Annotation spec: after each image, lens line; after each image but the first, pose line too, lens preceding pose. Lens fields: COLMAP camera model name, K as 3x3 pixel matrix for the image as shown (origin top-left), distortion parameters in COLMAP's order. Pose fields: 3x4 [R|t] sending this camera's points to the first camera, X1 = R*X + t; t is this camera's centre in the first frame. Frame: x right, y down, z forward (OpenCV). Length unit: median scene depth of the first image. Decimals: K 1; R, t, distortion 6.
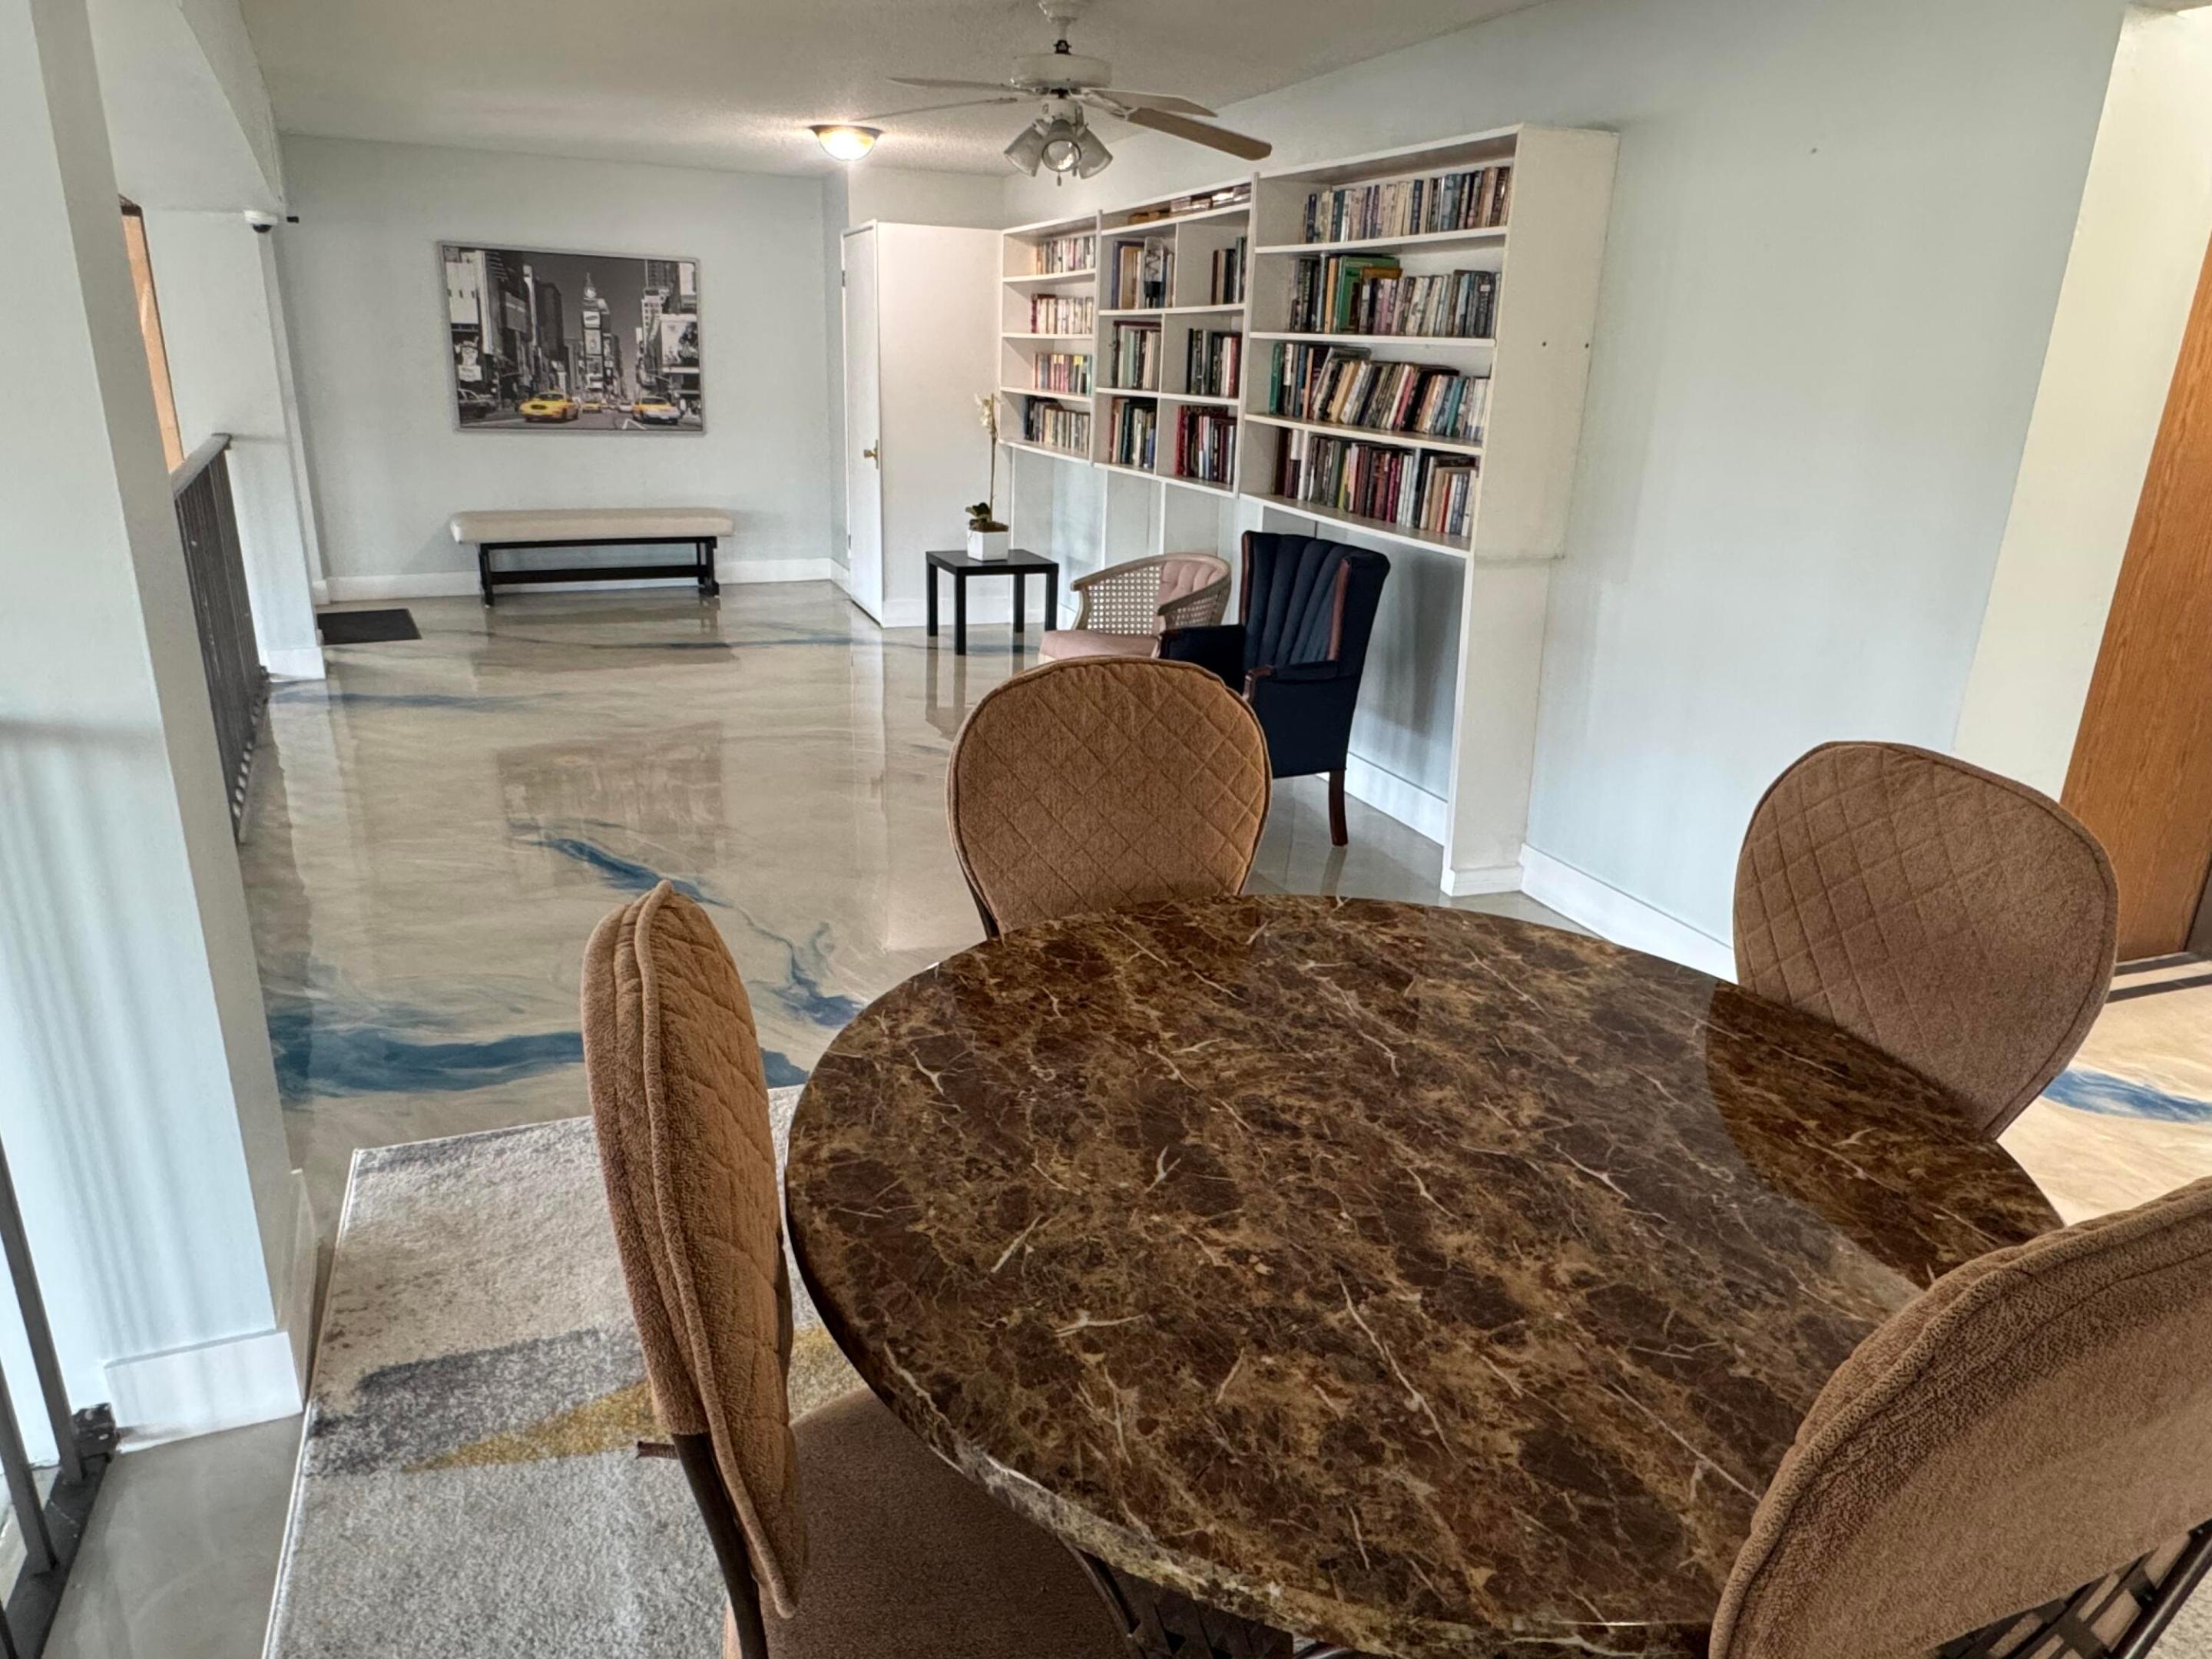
lens RADIAL K [[1418.7, 0, 1098.1], [0, 1418.7, 837.7], [0, 0, 1]] dist [-0.001513, 0.001627]
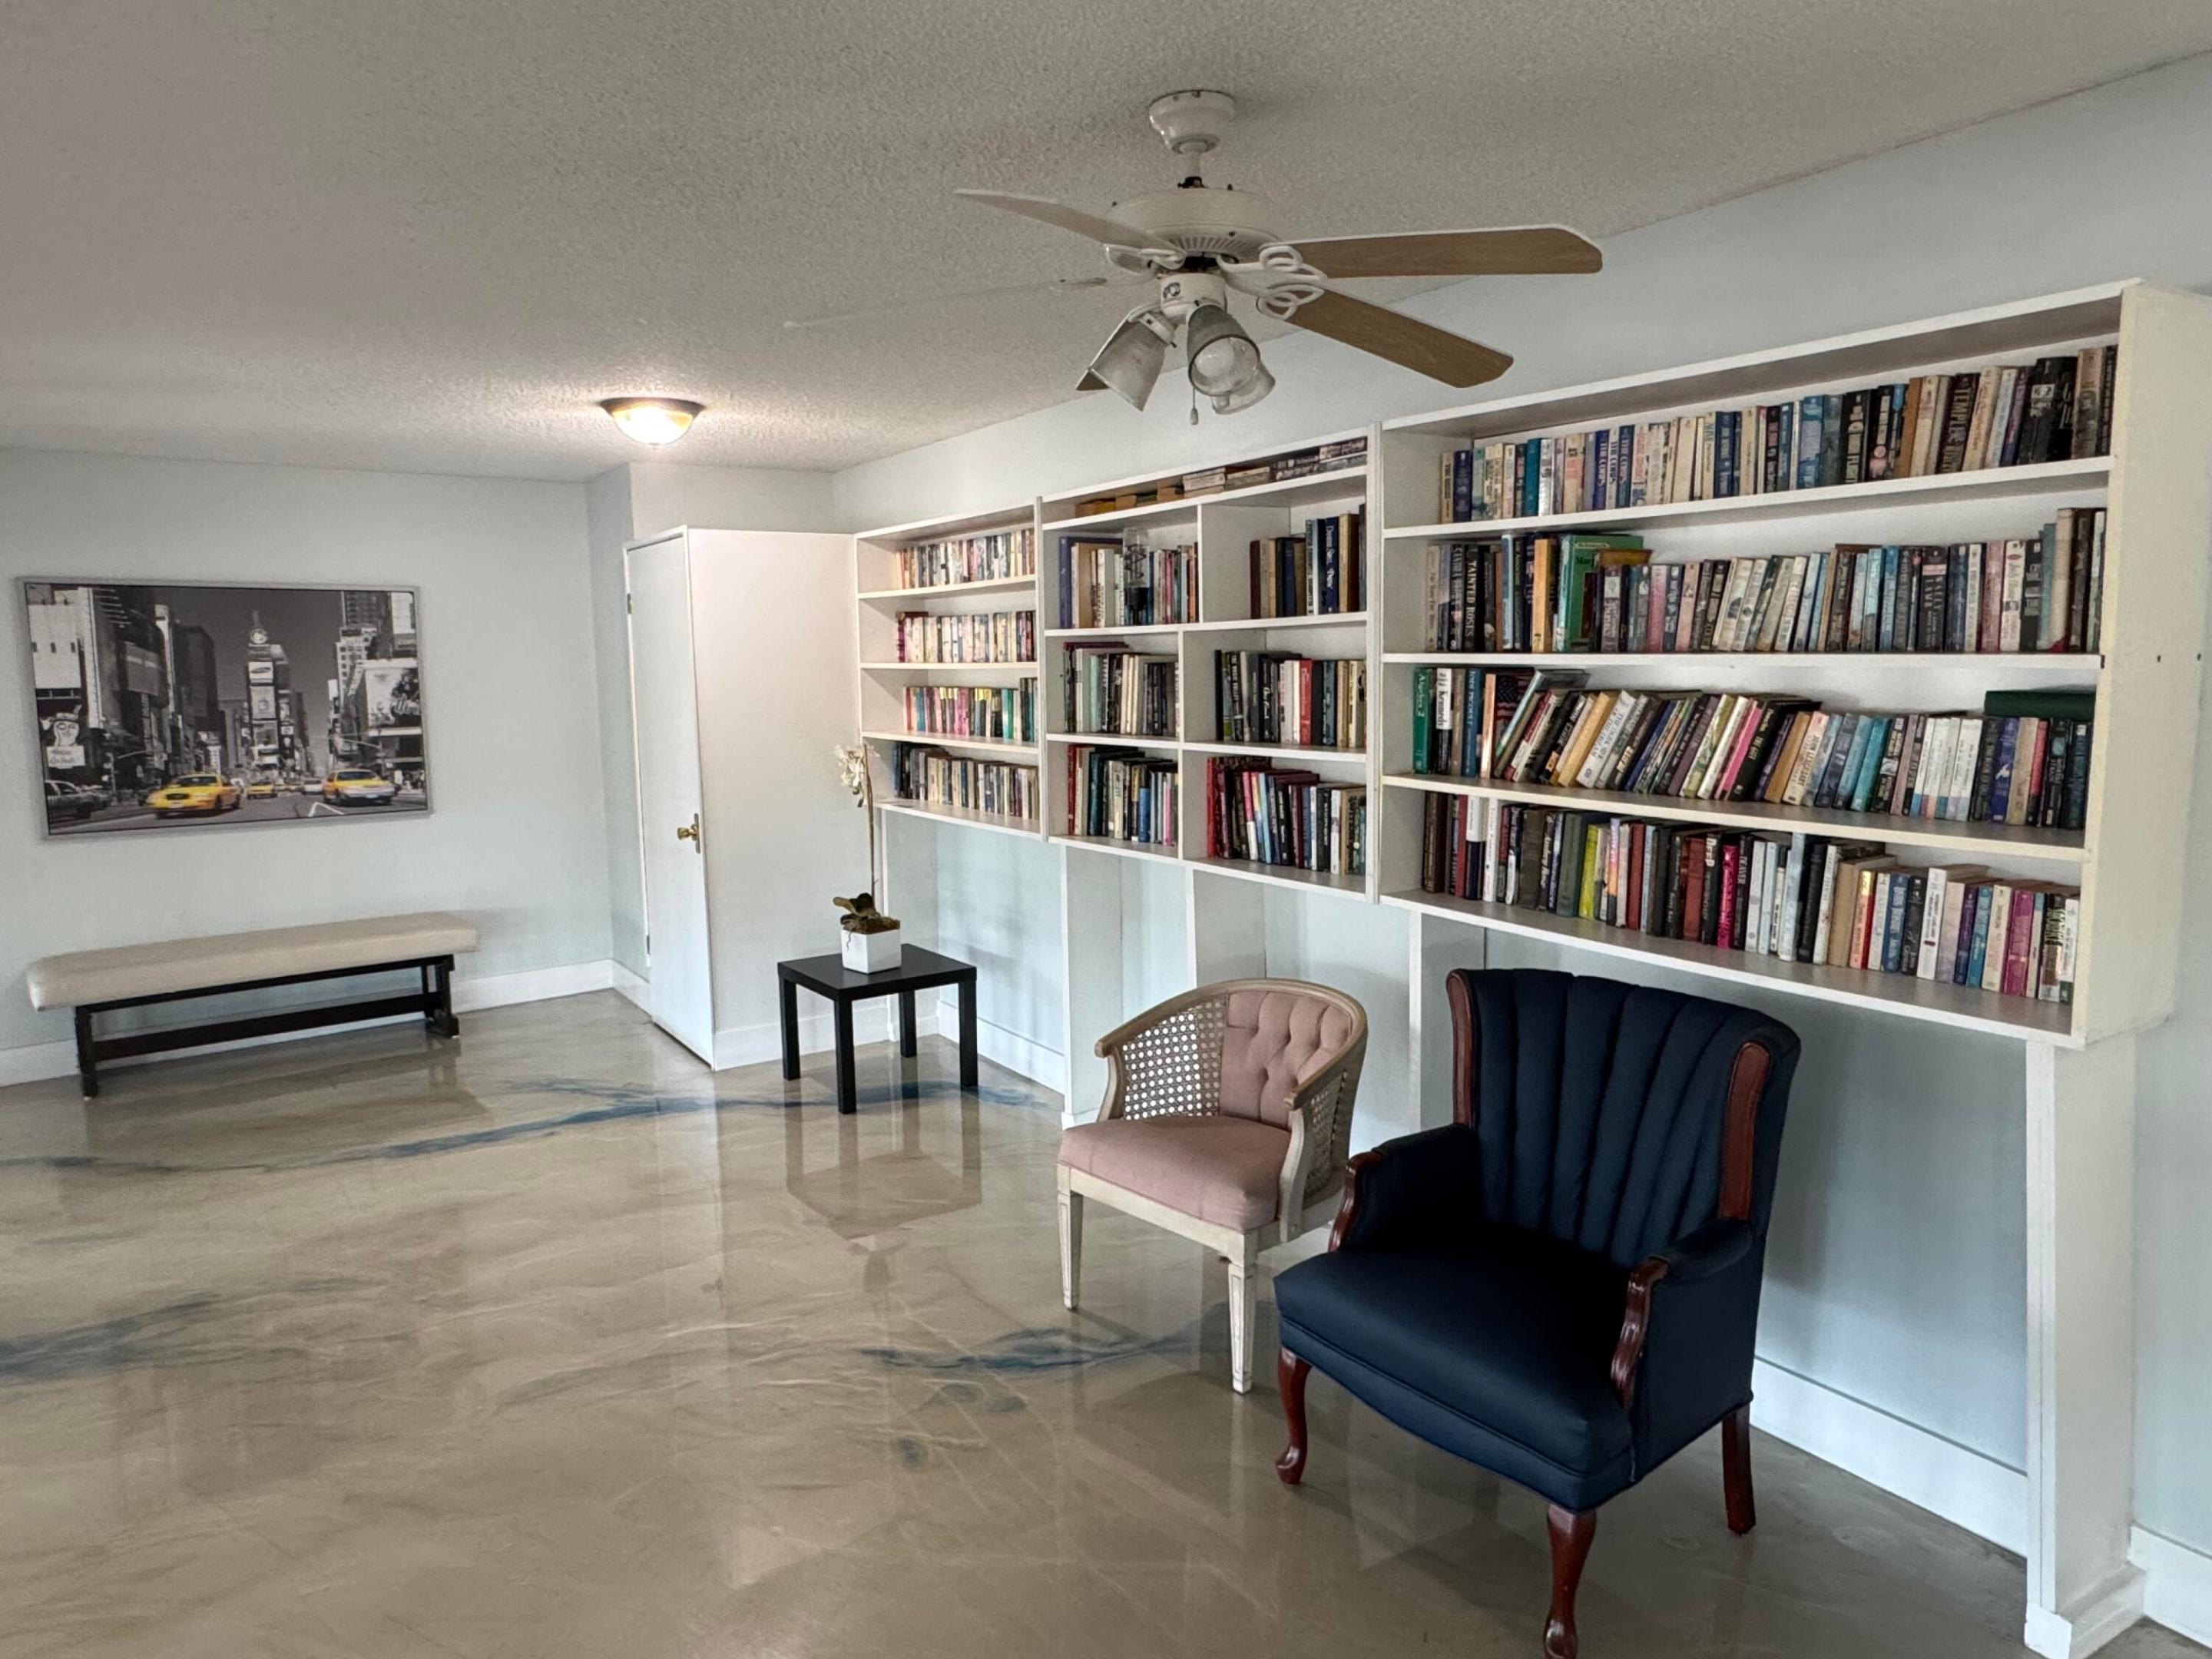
lens RADIAL K [[1418.7, 0, 1098.1], [0, 1418.7, 837.7], [0, 0, 1]] dist [-0.001513, 0.001627]
pose [[0.977599, -0.073764, 0.197125, -0.118725], [0.111892, 0.975405, -0.189908, -0.130996], [-0.178269, 0.207711, 0.961809, 0.329643]]
